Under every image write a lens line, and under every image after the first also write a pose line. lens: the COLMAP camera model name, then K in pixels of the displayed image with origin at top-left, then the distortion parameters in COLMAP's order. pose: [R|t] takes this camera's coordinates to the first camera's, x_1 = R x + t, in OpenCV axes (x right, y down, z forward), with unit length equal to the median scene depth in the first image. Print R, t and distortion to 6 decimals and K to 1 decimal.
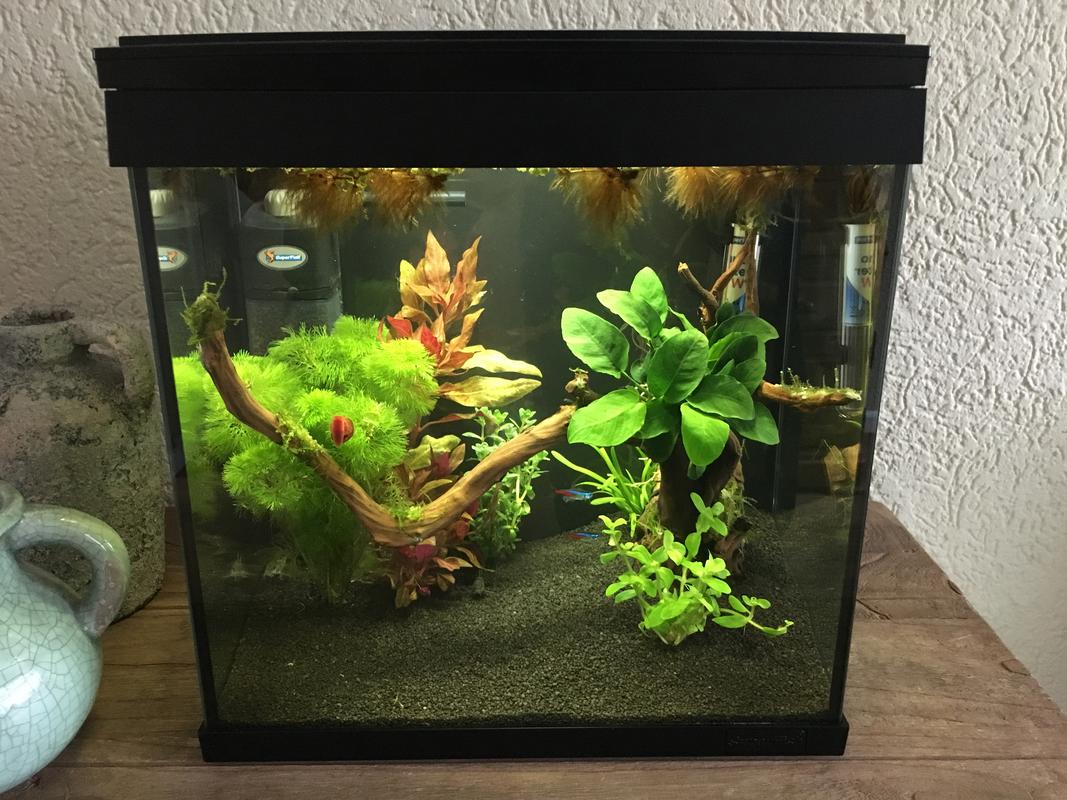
lens RADIAL K [[964.9, 0, 534.3], [0, 964.9, 403.7], [0, 0, 1]] dist [0.051520, -0.082579]
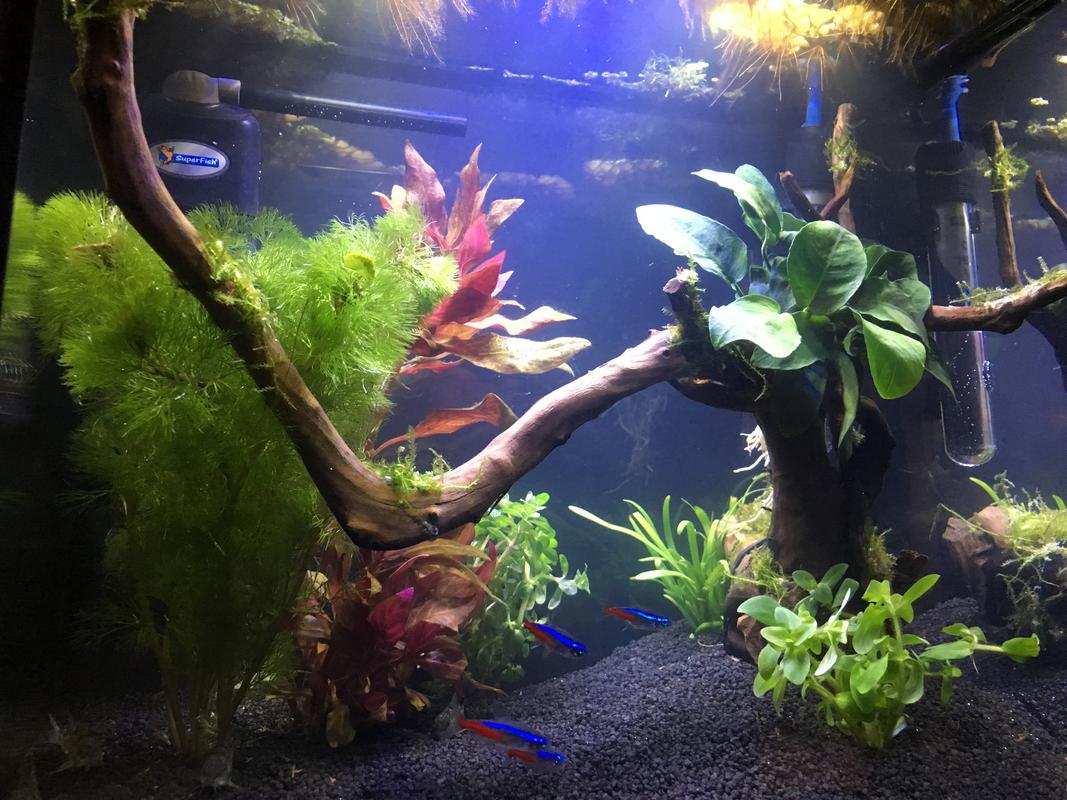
lens RADIAL K [[976.1, 0, 548.9], [0, 976.1, 372.0], [0, 0, 1]] dist [0.051622, -0.063988]
pose [[0.959223, 0.061090, 0.275968, -0.173248], [0.078765, 0.879915, -0.468557, 0.263206], [-0.271453, 0.471188, 0.839223, 0.408666]]
